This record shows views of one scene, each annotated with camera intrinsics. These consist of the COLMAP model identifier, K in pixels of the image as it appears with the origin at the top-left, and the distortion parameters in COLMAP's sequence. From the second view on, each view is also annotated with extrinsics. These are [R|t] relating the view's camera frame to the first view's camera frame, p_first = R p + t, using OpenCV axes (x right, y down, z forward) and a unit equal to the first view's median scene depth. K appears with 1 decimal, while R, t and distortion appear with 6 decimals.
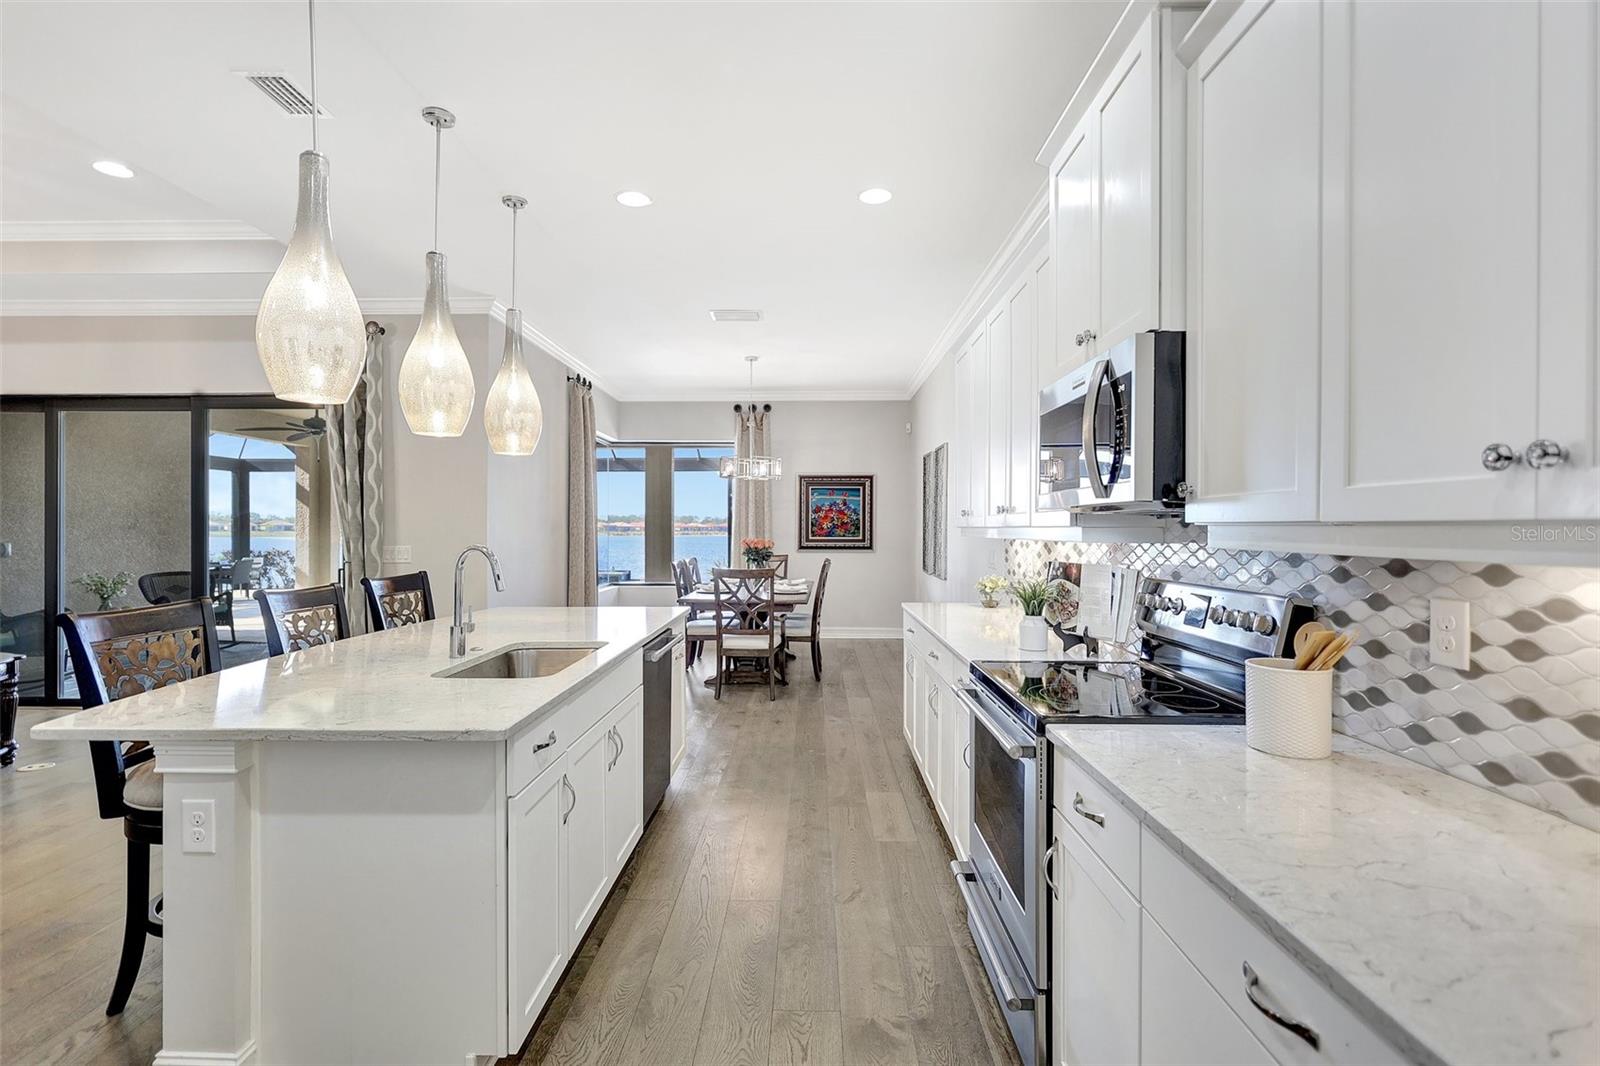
lens RADIAL K [[741.3, 0, 794.5], [0, 741.3, 524.2], [0, 0, 1]] dist [0.001724, -0.001319]
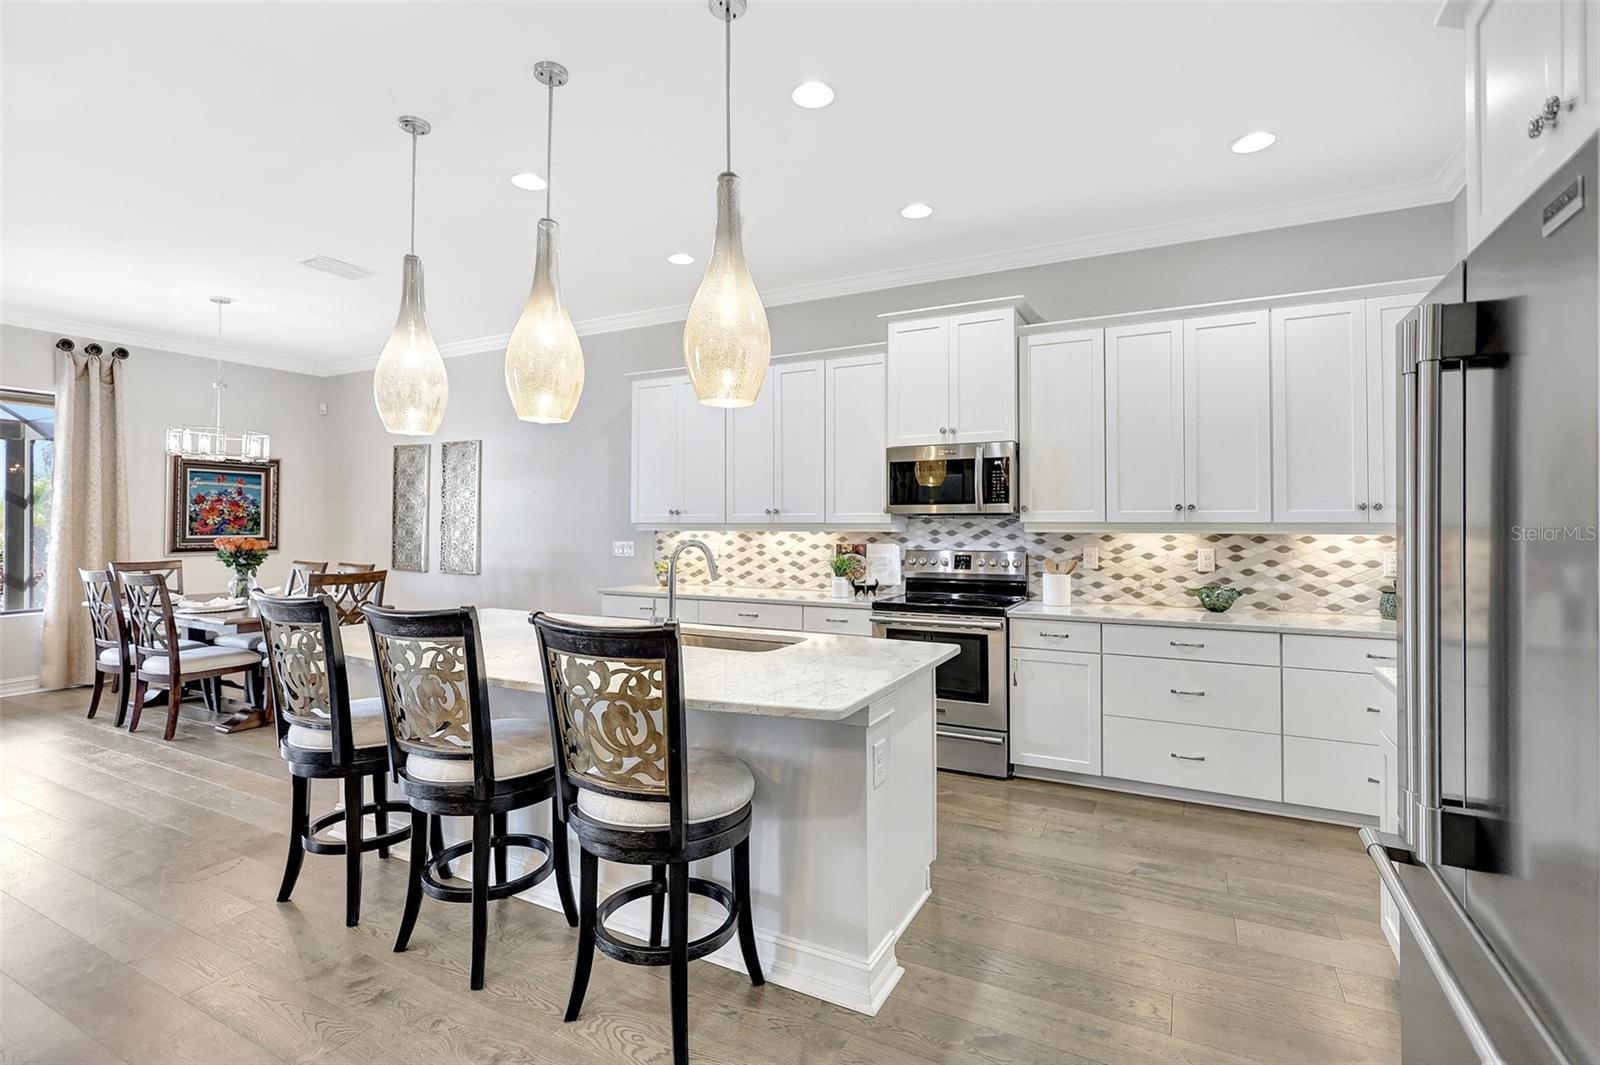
lens RADIAL K [[741.3, 0, 789.9], [0, 741.3, 515.1], [0, 0, 1]] dist [0.001724, -0.001319]
pose [[0.448514, 0.010773, 0.893711, -0.469255], [-0.005089, 0.999942, -0.009500, 0.000761], [-0.893761, -0.000288, 0.448542, 0.138331]]
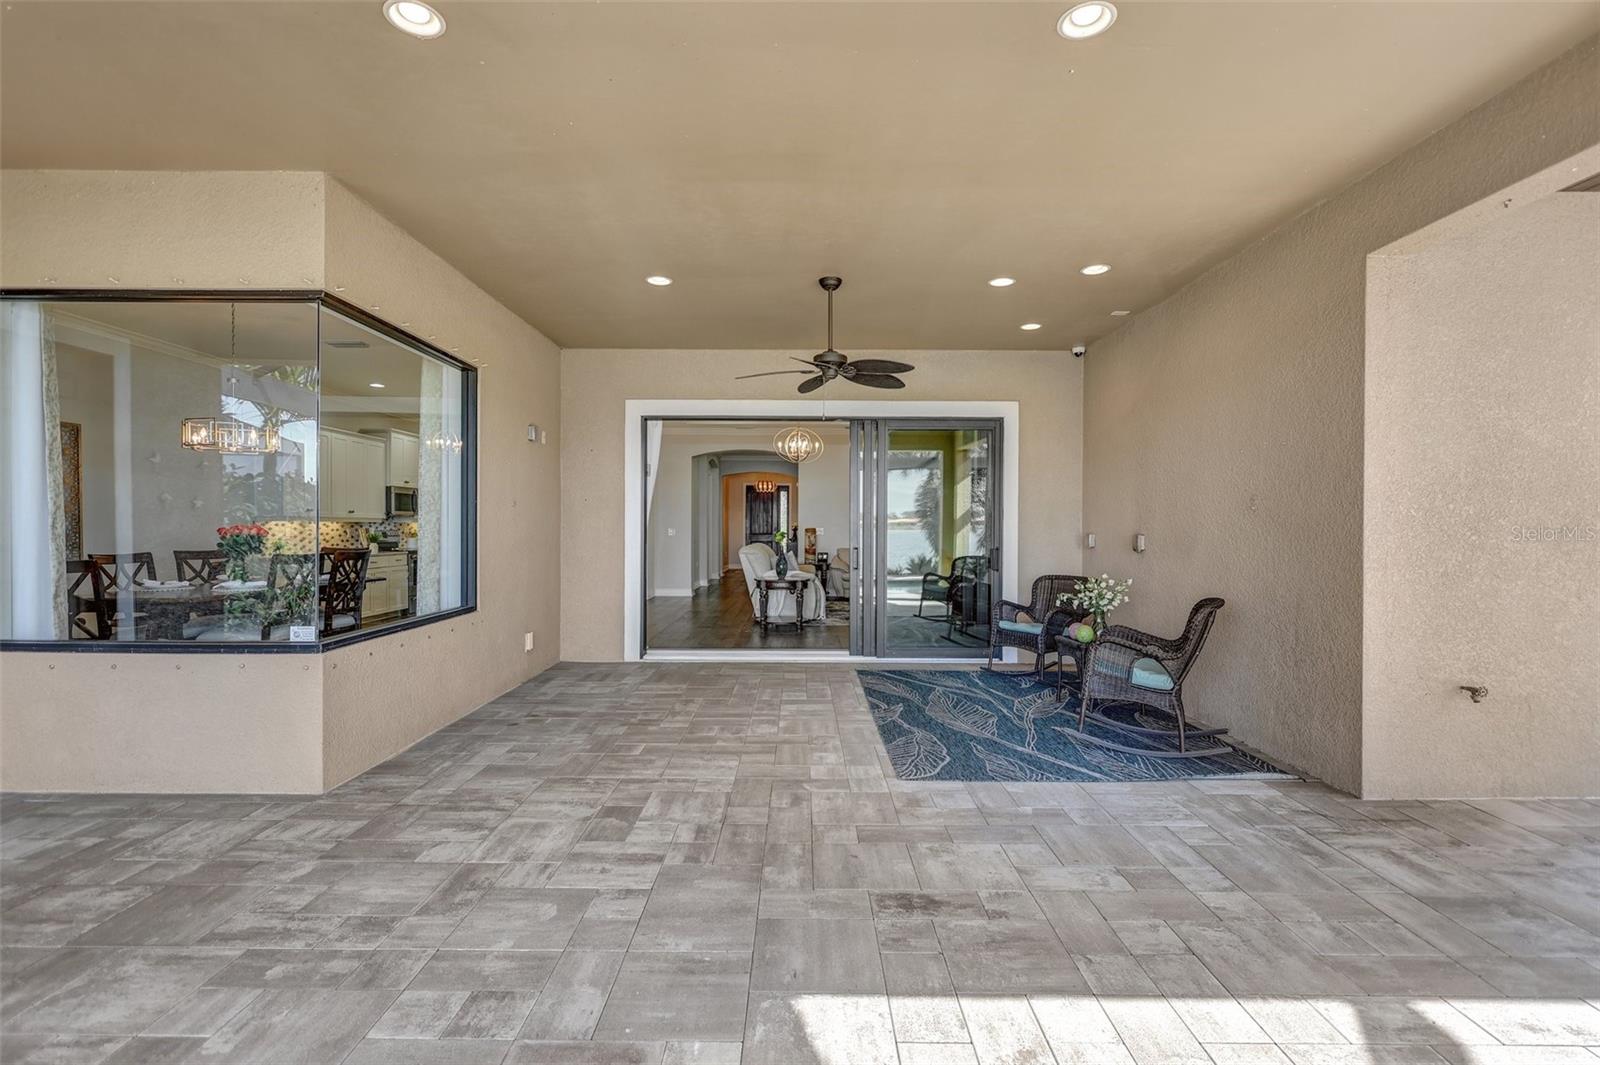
lens RADIAL K [[741.3, 0, 793.9], [0, 741.3, 529.5], [0, 0, 1]] dist [0.001724, -0.001319]
pose [[-0.999867, -0.003924, -0.015820, -0.639100], [-0.003919, 0.999992, -0.000333, 0.020485], [0.015821, -0.000271, -0.999875, 1.787711]]
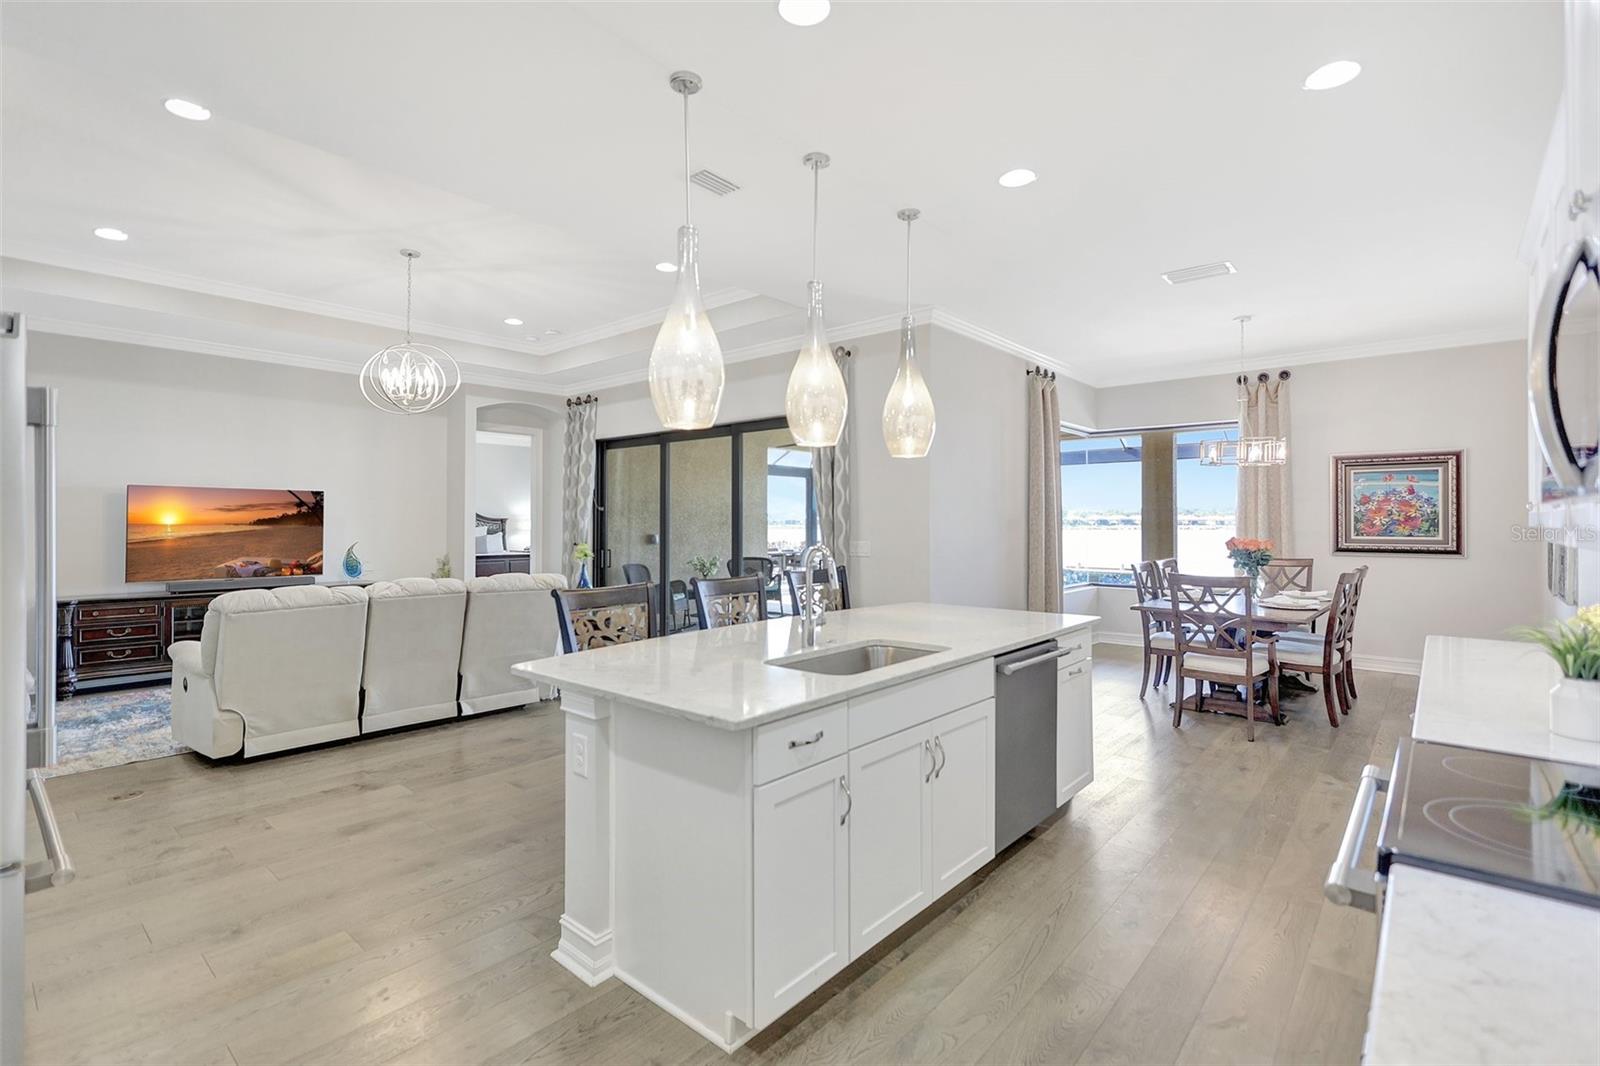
lens RADIAL K [[741.3, 0, 799.4], [0, 741.3, 511.7], [0, 0, 1]] dist [0.001724, -0.001319]
pose [[0.770571, -0.009869, -0.637278, 0.085151], [0.004704, 0.999941, -0.009796, -0.003976], [0.637337, 0.004551, 0.770572, 0.052372]]
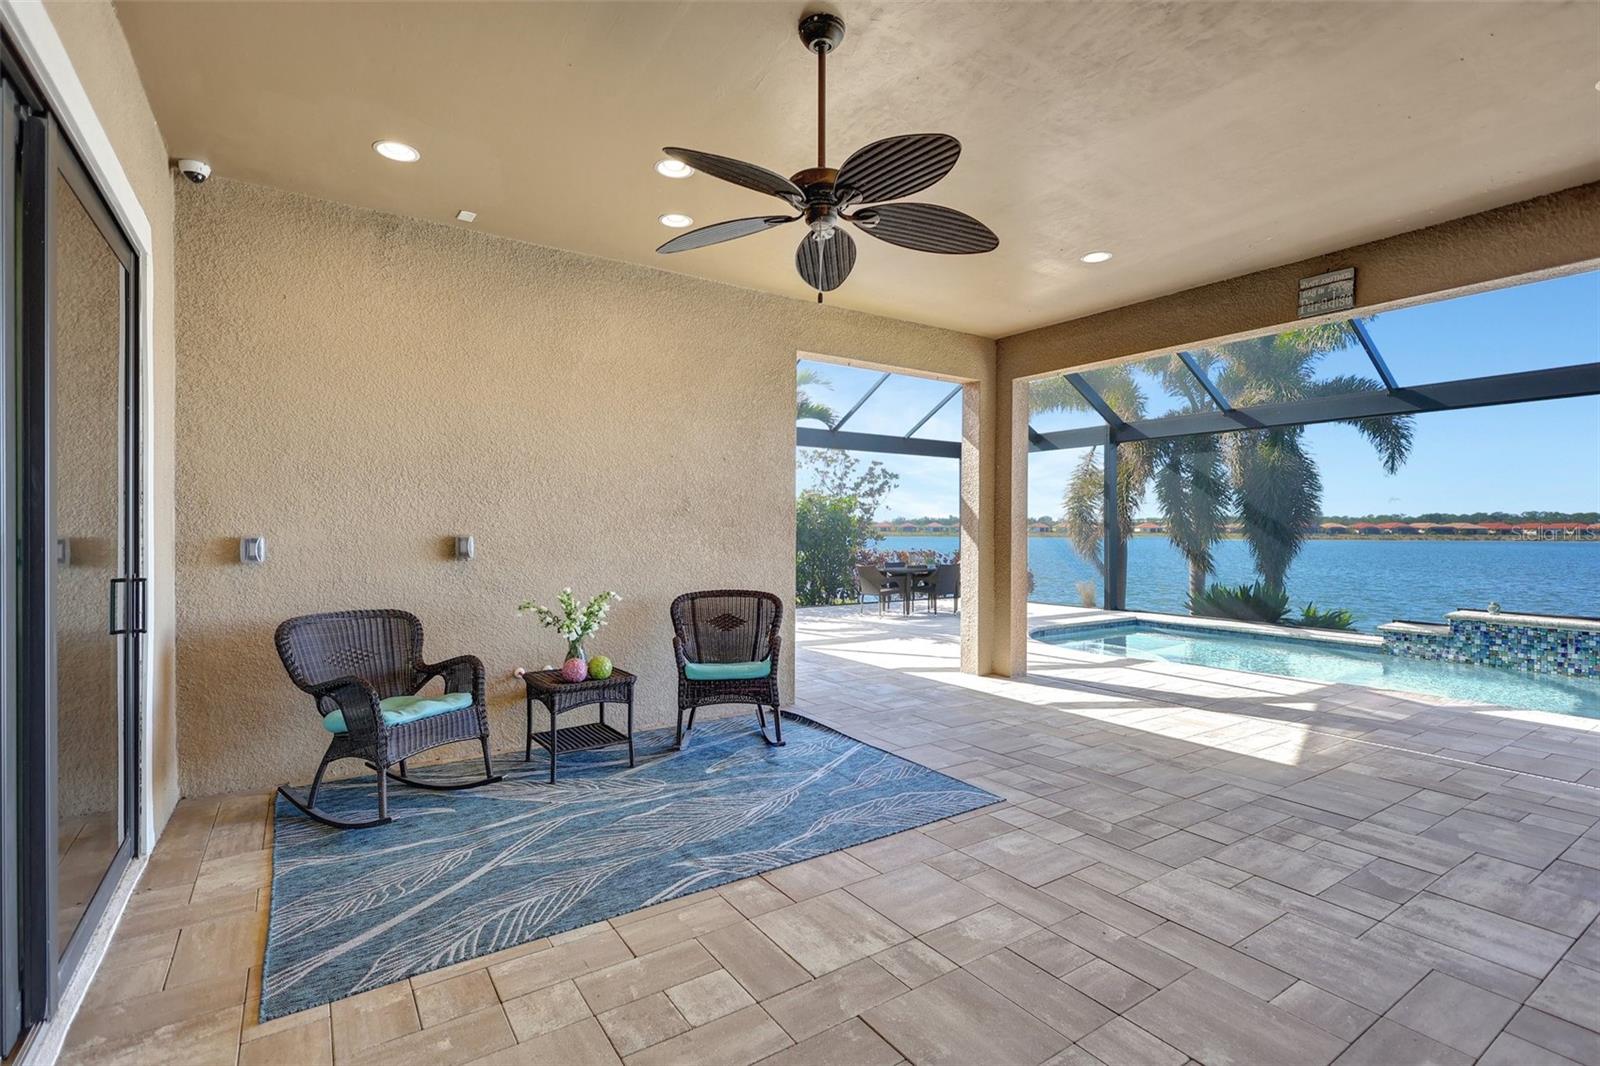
lens RADIAL K [[741.3, 0, 807.7], [0, 741.3, 534.2], [0, 0, 1]] dist [0.001724, -0.001319]
pose [[0.581930, 0.007297, -0.813206, -0.397348], [0.001556, 0.999948, 0.010086, 0.017665], [0.813237, -0.007135, 0.581889, 0.851693]]
